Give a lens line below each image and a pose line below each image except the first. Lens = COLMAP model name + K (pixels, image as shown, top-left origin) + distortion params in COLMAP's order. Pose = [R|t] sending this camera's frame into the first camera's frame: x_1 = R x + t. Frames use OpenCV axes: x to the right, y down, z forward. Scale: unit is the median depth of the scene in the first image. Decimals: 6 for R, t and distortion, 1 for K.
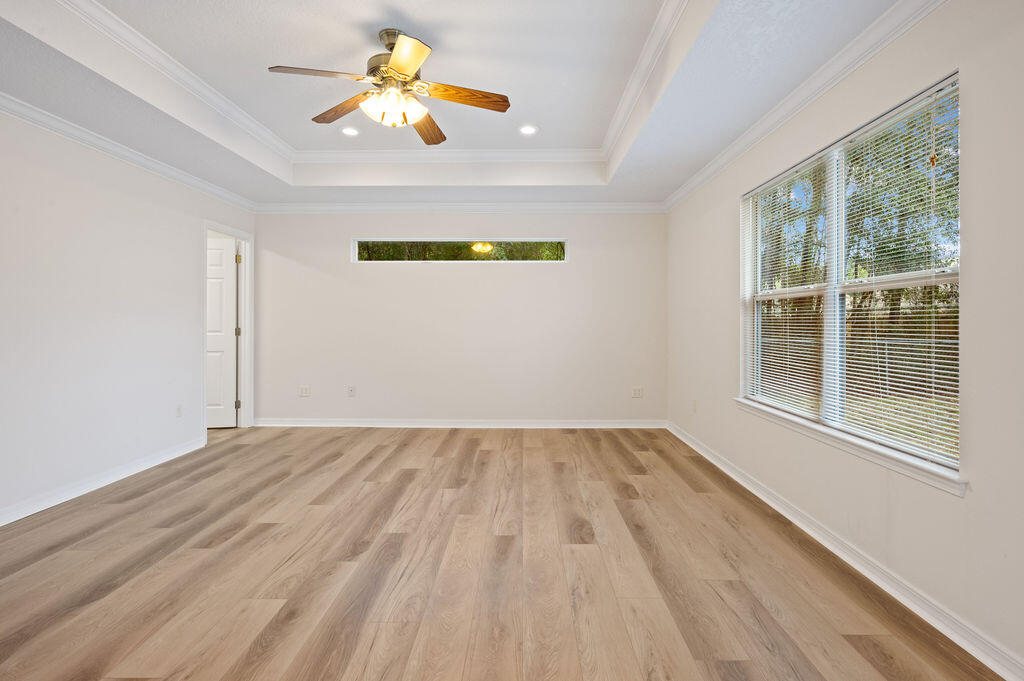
lens RADIAL K [[487.9, 0, 517.3], [0, 487.9, 328.8], [0, 0, 1]] dist [-0.000925, 0.000203]
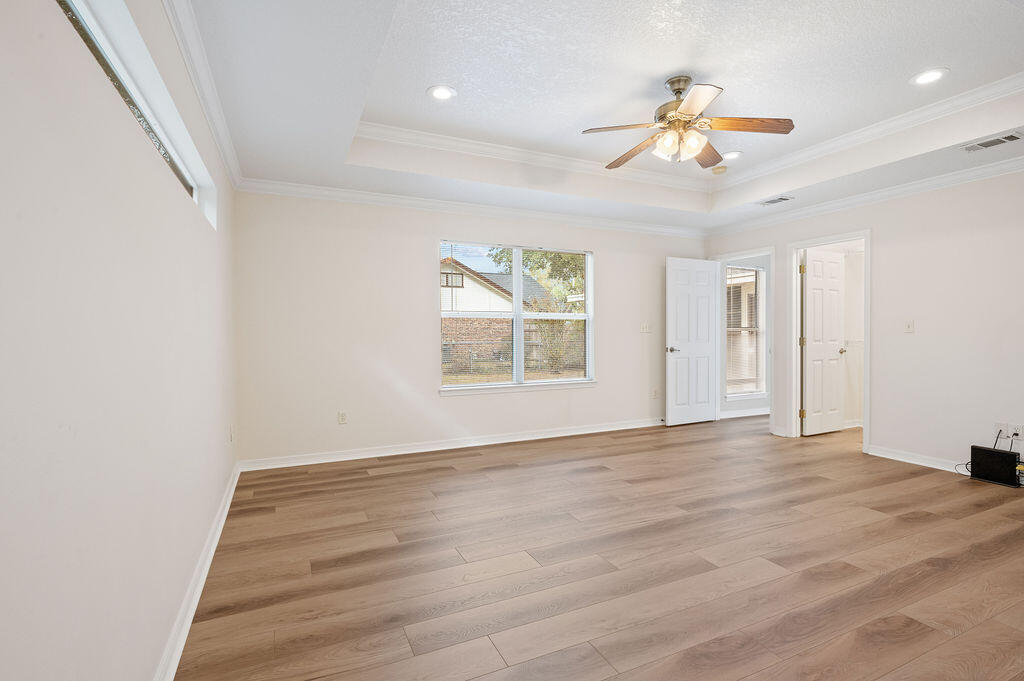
lens RADIAL K [[487.9, 0, 517.3], [0, 487.9, 328.8], [0, 0, 1]] dist [-0.000925, 0.000203]
pose [[-0.438776, 0.006111, 0.898576, -1.075768], [0.017740, 0.999841, 0.001863, -0.027275], [-0.898422, 0.016758, -0.438814, 1.765355]]
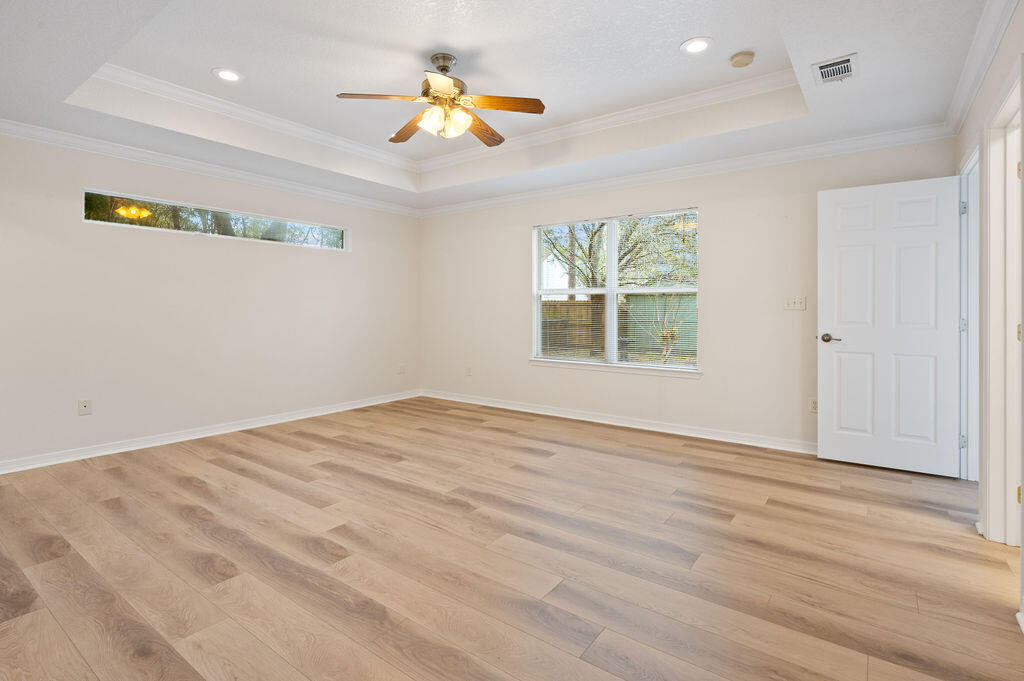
lens RADIAL K [[497.6, 0, 510.5], [0, 497.6, 304.3], [0, 0, 1]] dist [-0.003664, -0.000172]
pose [[0.583148, 0.008064, 0.812326, -1.063314], [0.010056, 0.999802, -0.017144, 0.001632], [-0.812303, 0.018167, 0.582952, 0.184661]]
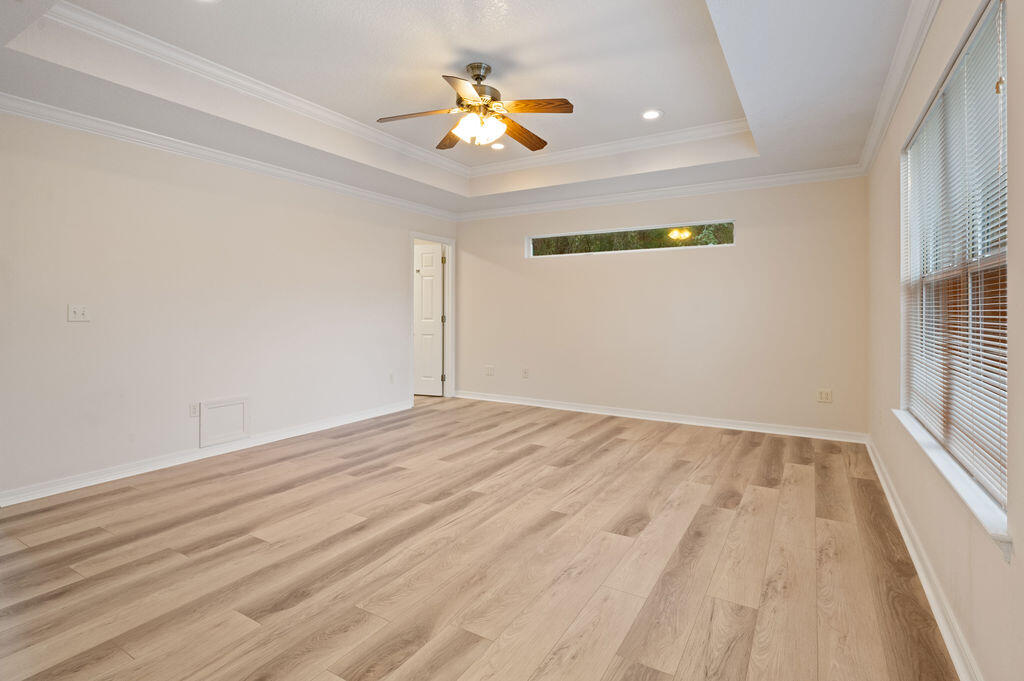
lens RADIAL K [[495.6, 0, 522.2], [0, 495.6, 315.2], [0, 0, 1]] dist [0.001614, 0.000380]
pose [[0.868482, 0.005108, -0.495694, 0.407662], [-0.007905, 0.999962, -0.003546, -0.001258], [0.495657, 0.006998, 0.868490, 0.017704]]
